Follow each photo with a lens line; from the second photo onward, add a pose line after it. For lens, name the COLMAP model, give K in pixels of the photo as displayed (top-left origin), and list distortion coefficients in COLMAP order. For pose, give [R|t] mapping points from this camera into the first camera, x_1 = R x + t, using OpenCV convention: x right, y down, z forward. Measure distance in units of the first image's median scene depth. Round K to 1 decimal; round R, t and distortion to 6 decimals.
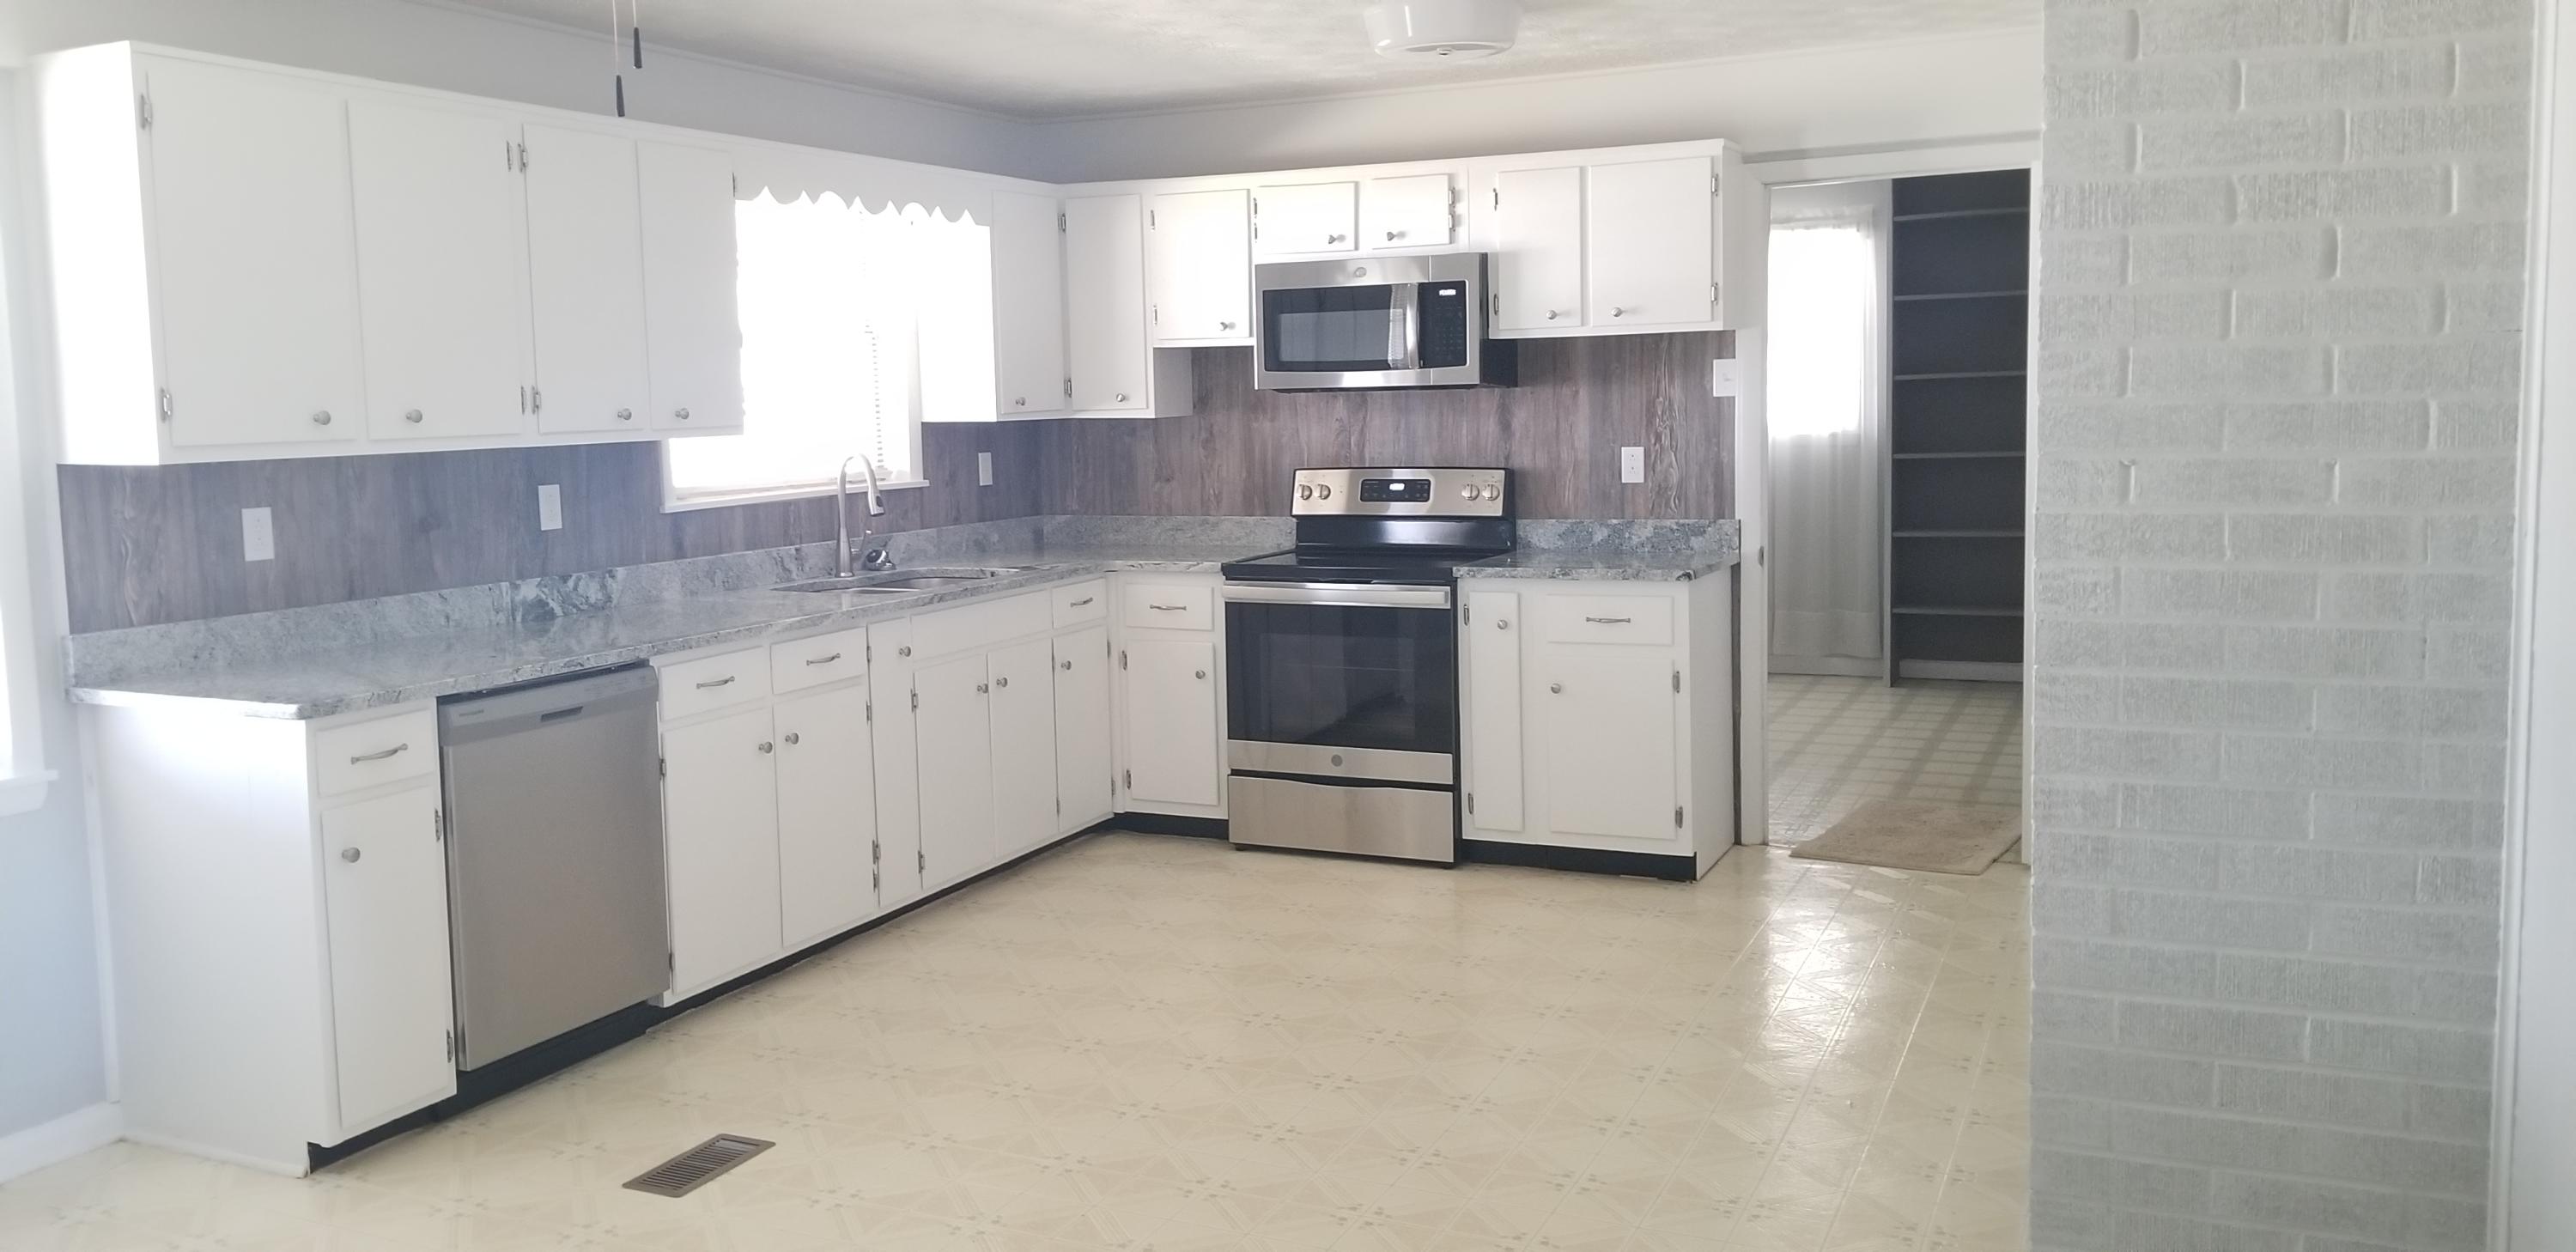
lens RADIAL K [[2023.7, 0, 1281.9], [0, 2023.7, 625.4], [0, 0, 1]] dist [0.082110, -0.103646]
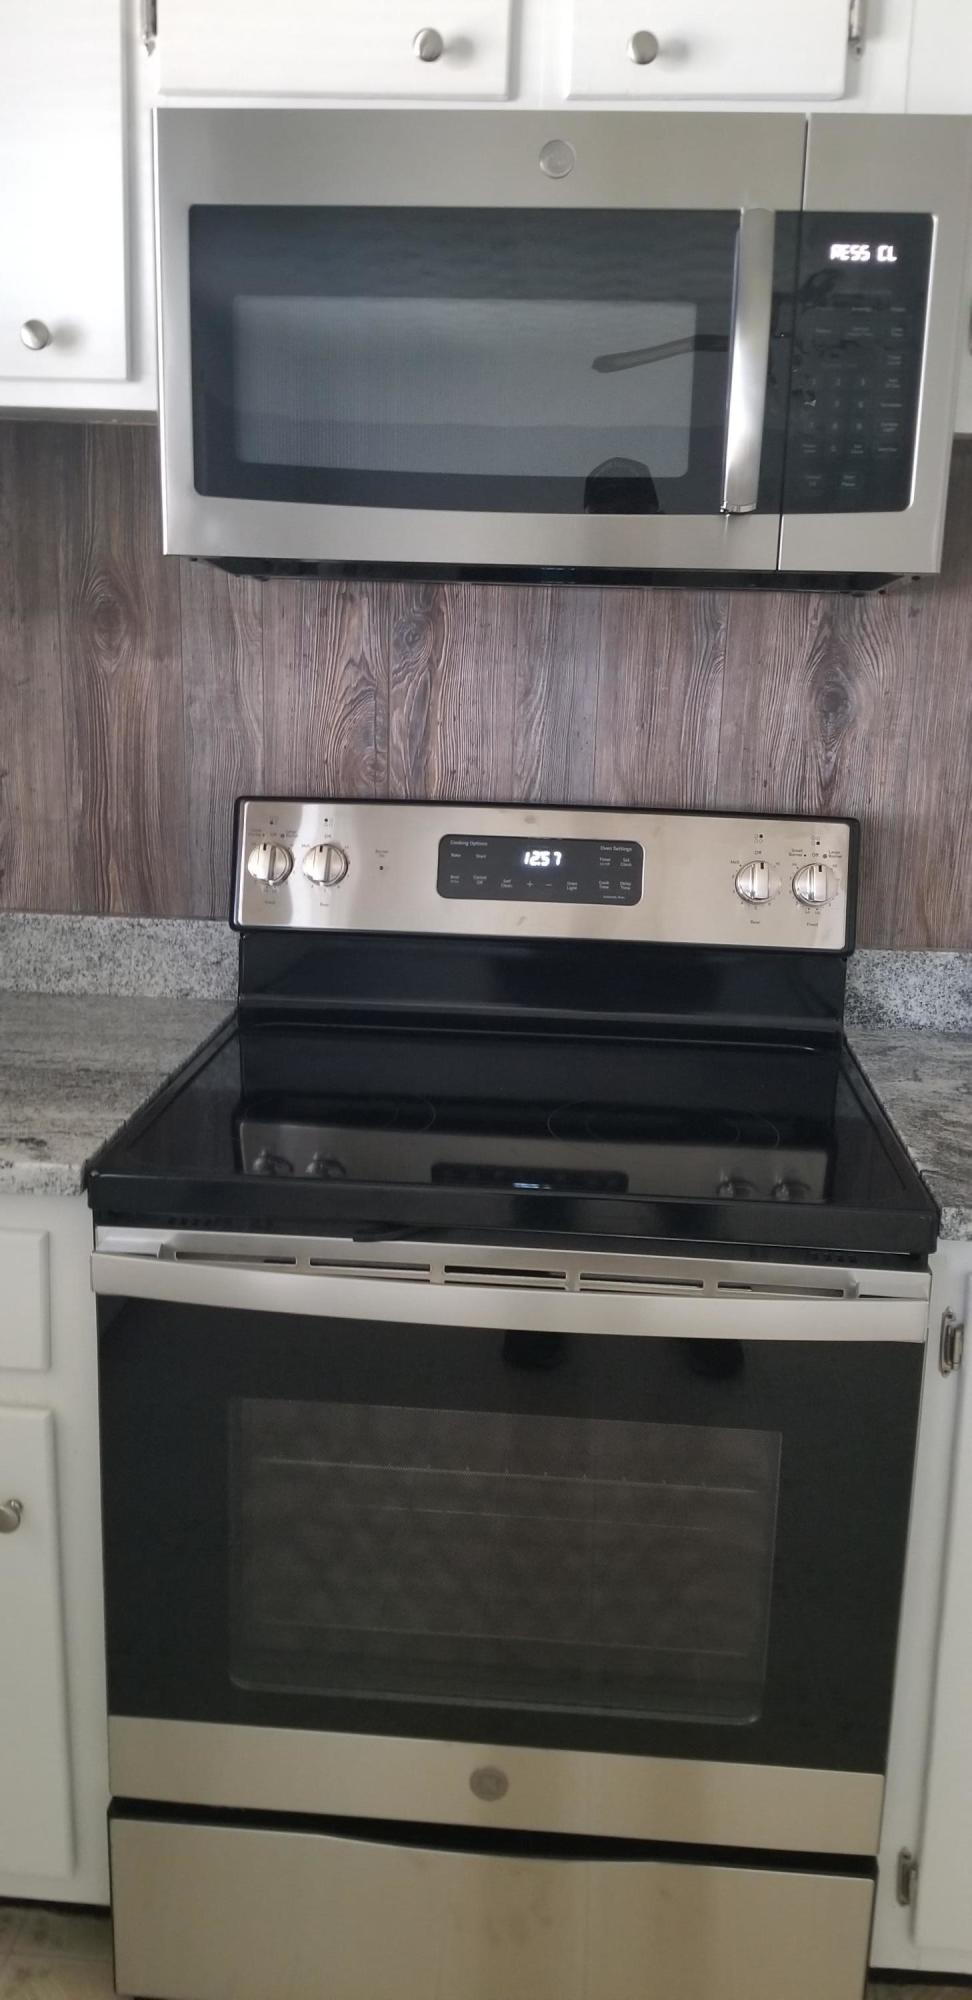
lens RADIAL K [[1571.2, 0, 489.3], [0, 1571.2, 984.7], [0, 0, 1]] dist [0.082110, -0.103646]
pose [[0.942163, -0.030205, 0.333790, -0.047870], [-0.008898, 0.993325, 0.115002, -0.079614], [-0.335036, -0.111321, 0.935606, 0.746213]]
